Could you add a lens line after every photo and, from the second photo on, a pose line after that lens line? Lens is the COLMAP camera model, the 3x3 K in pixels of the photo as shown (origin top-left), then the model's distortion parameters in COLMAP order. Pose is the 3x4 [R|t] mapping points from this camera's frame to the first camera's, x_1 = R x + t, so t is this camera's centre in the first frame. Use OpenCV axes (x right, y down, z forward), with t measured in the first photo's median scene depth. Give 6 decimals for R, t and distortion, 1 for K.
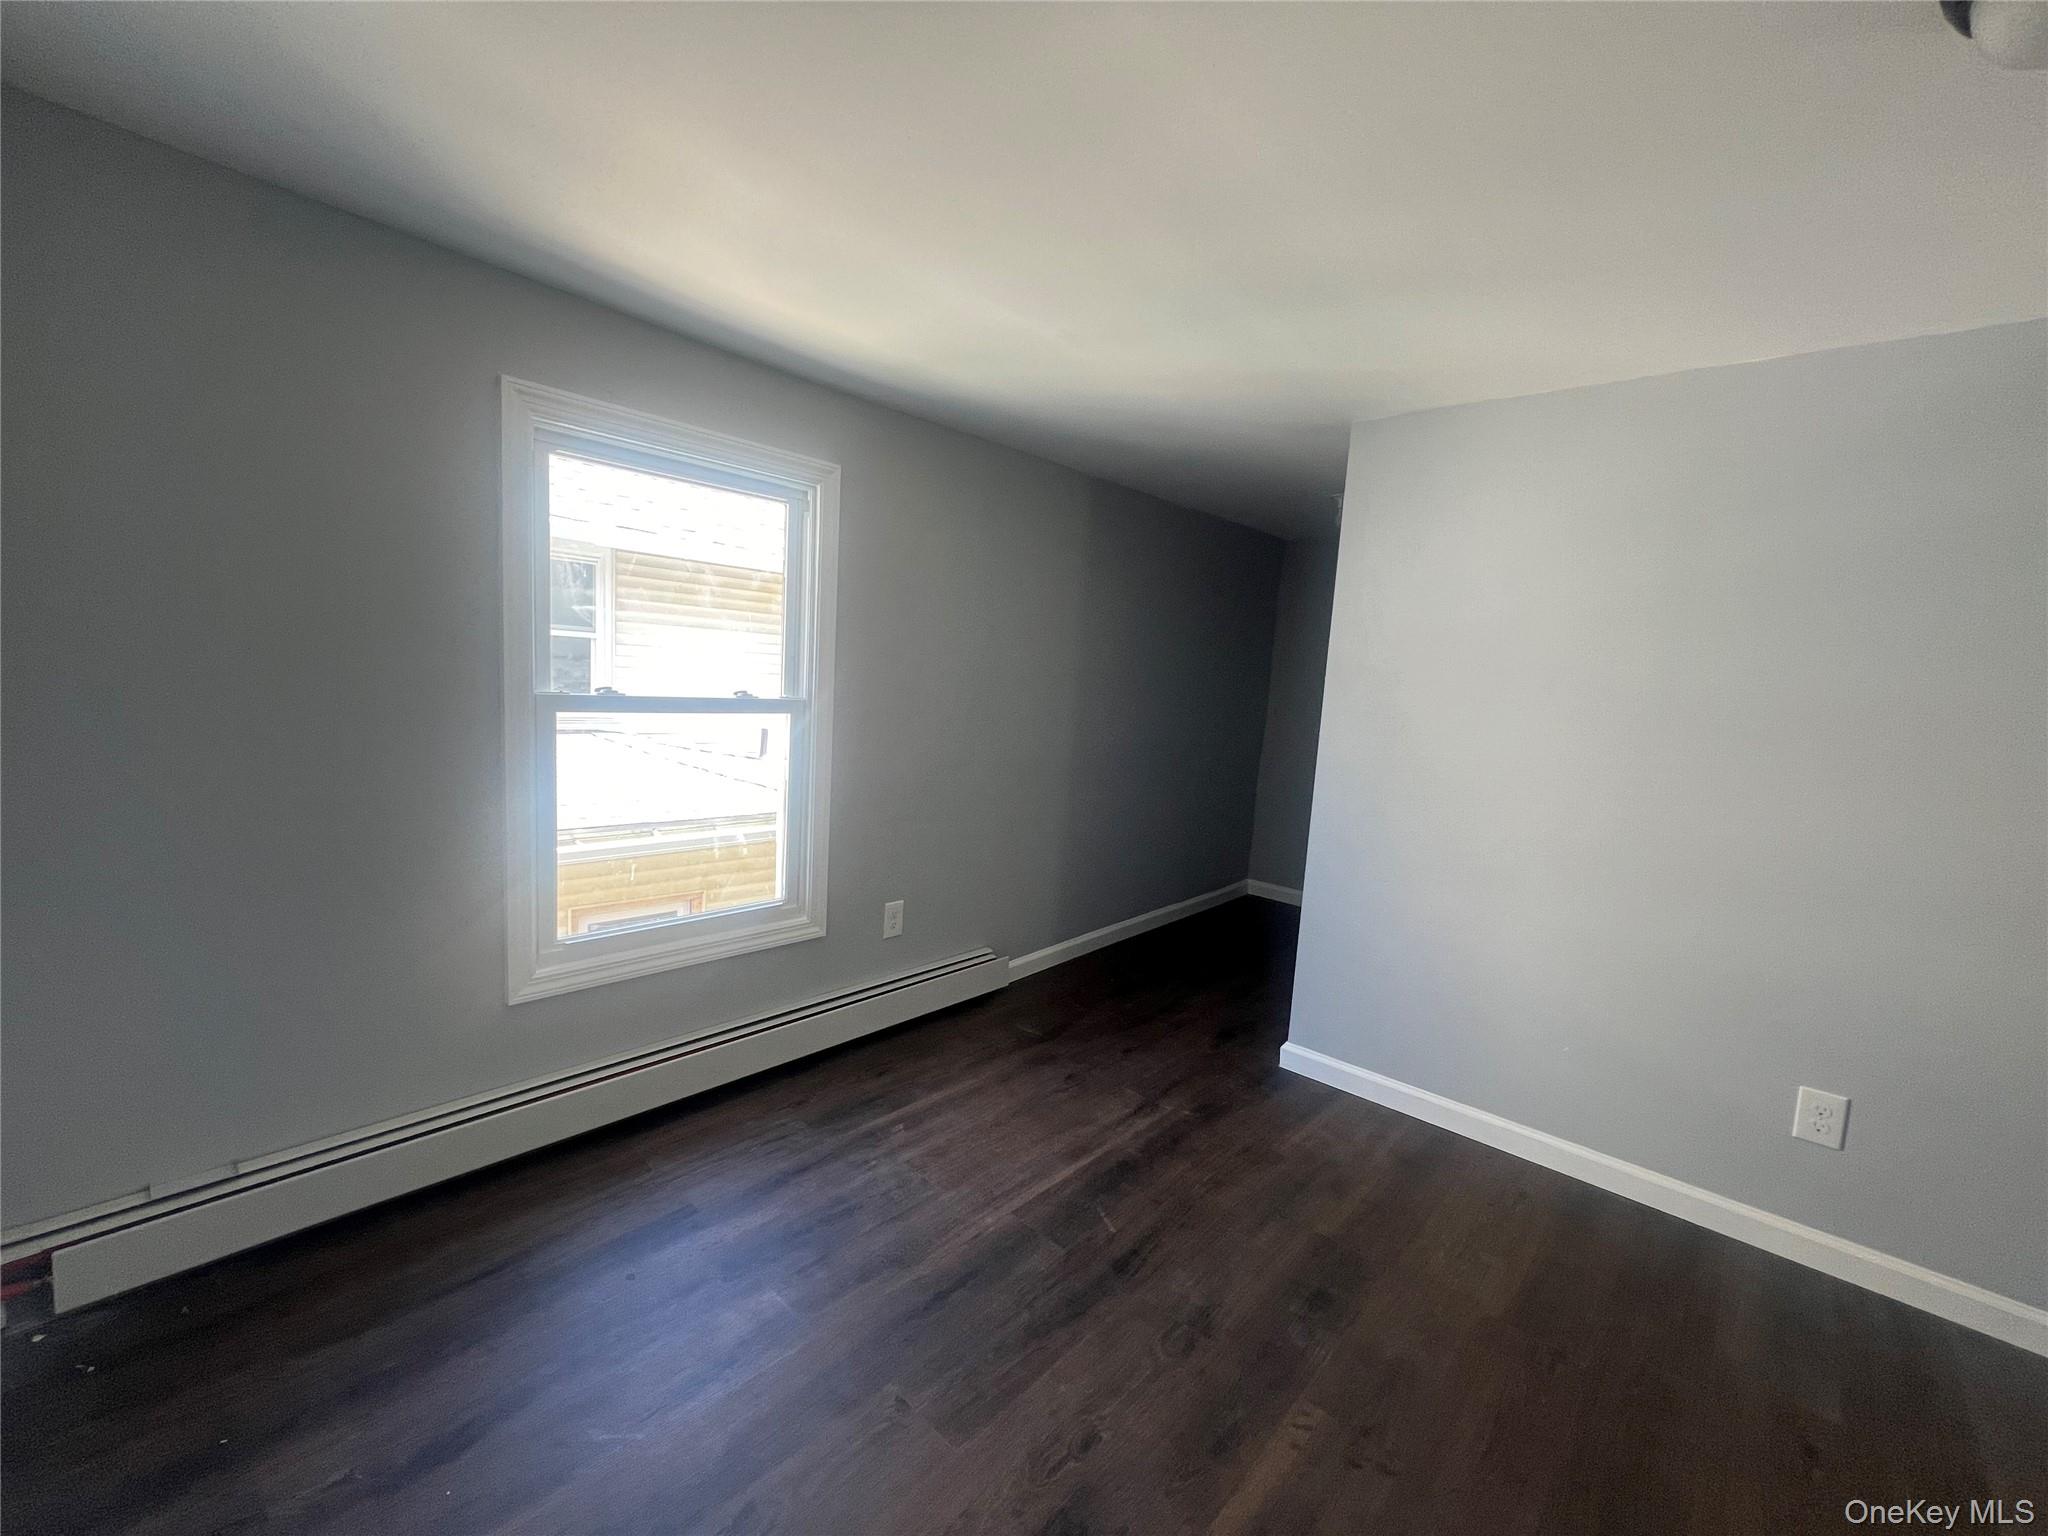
lens RADIAL K [[816.7, 0, 1024.0], [0, 816.7, 768.0], [0, 0, 1]] dist [-0.000683, -0.000003]
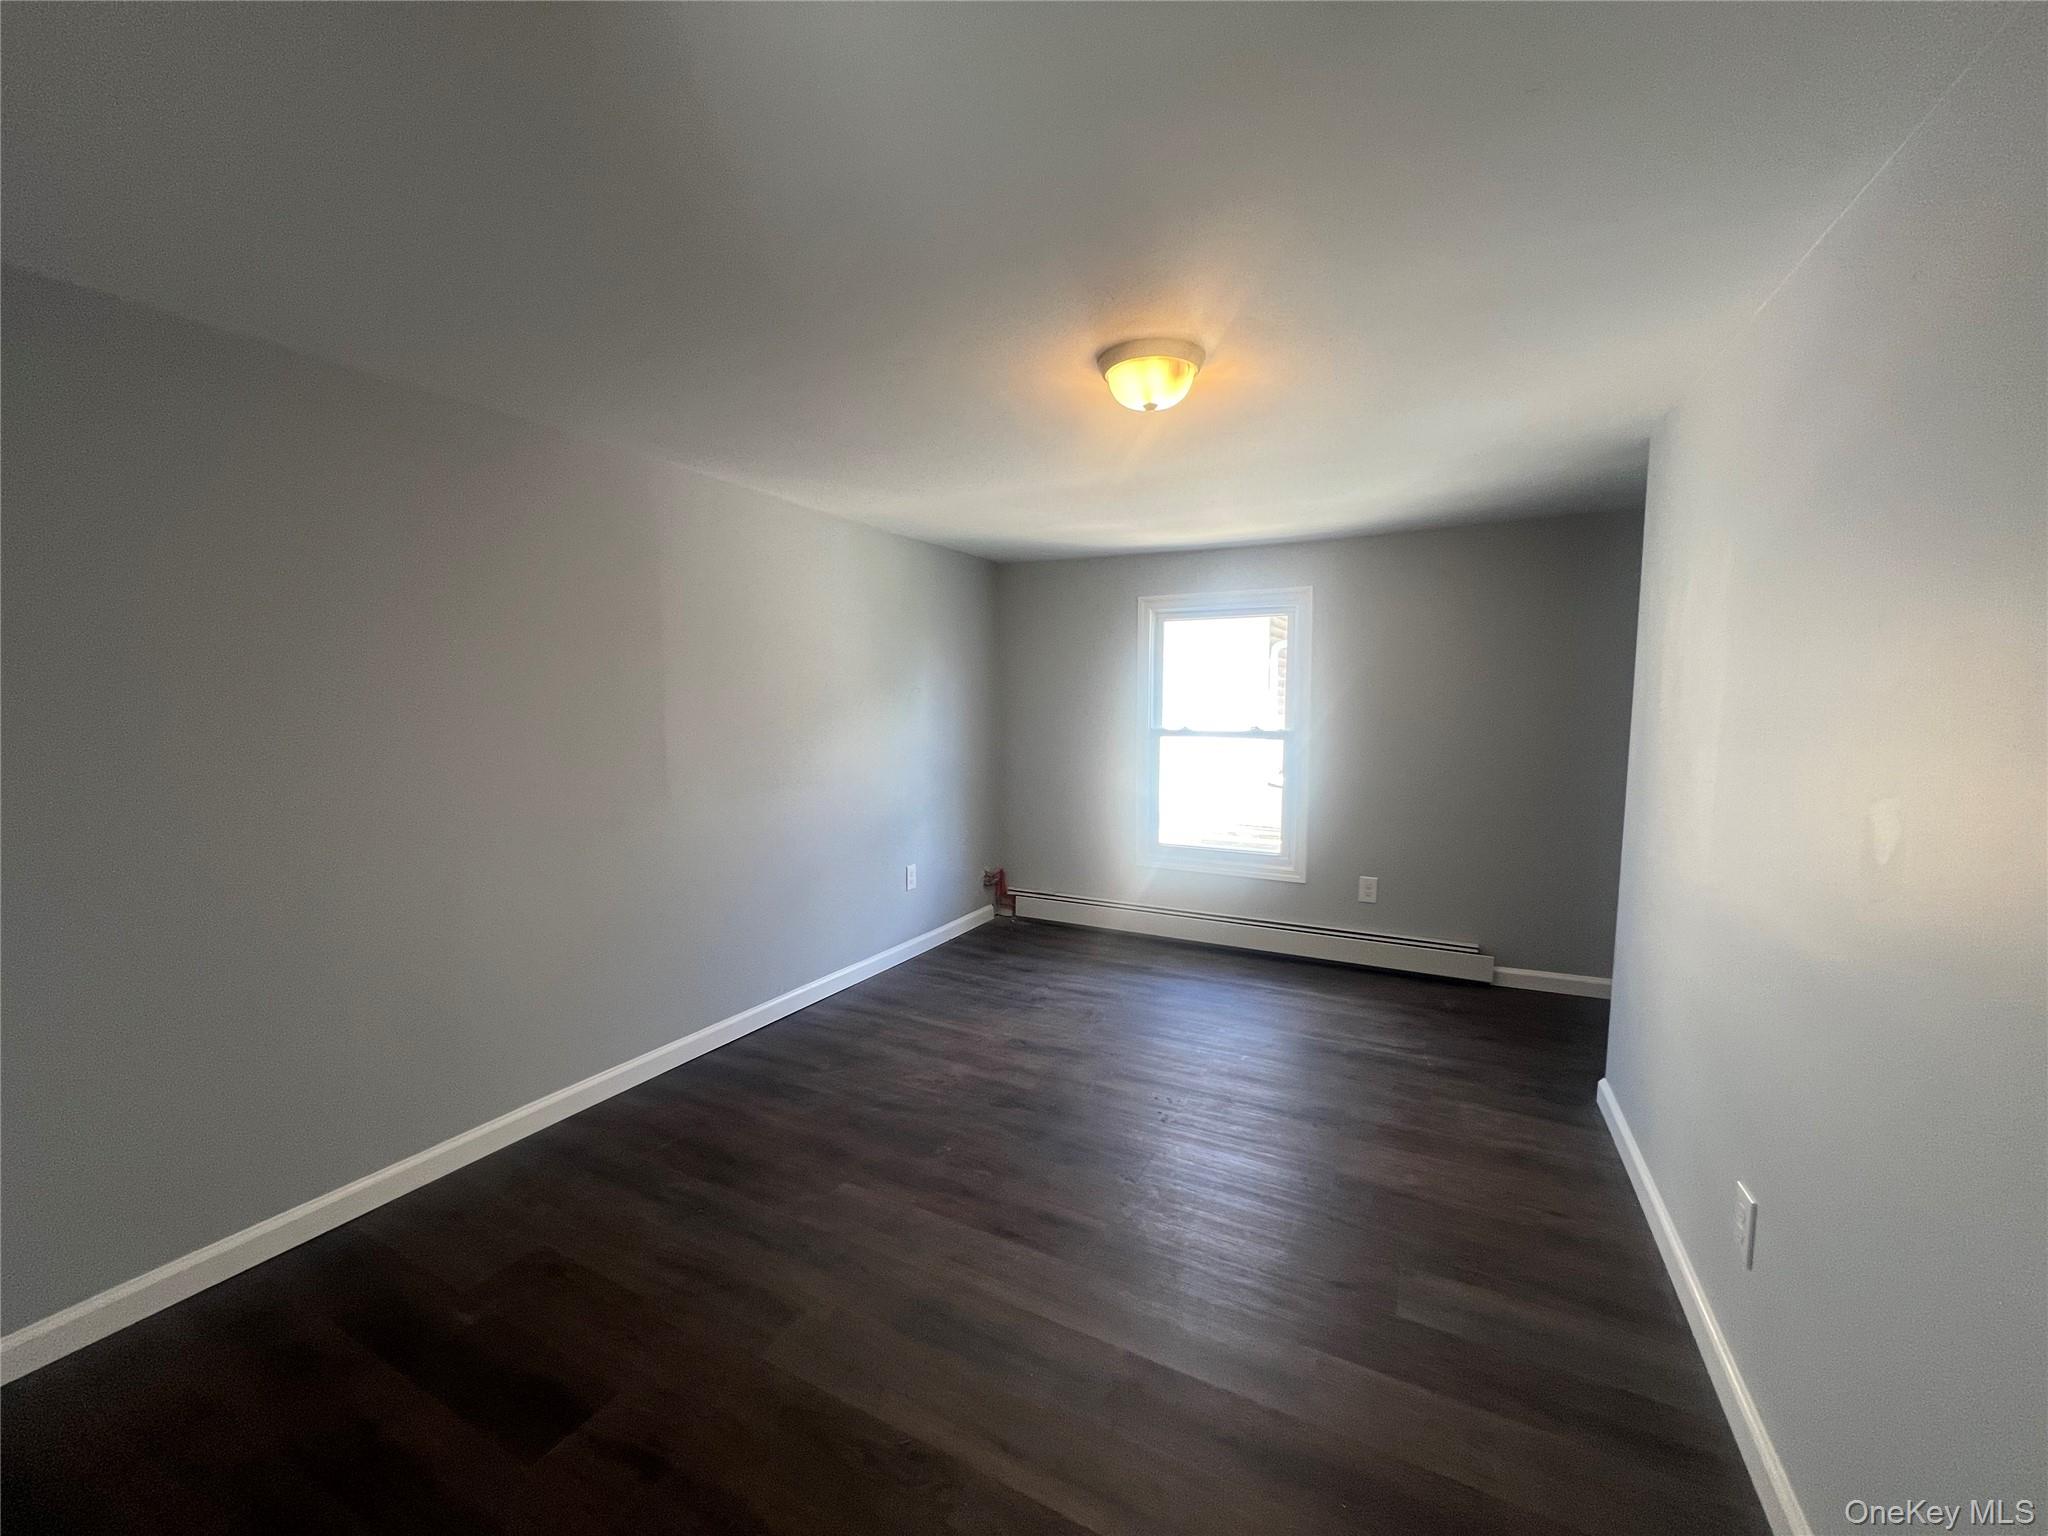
lens RADIAL K [[816.7, 0, 1024.0], [0, 816.7, 768.0], [0, 0, 1]] dist [-0.000683, -0.000003]
pose [[0.256894, 0.021797, -0.966194, 1.188804], [-0.099121, 0.995068, -0.003906, 0.049228], [0.961343, 0.096774, 0.257788, 0.069472]]
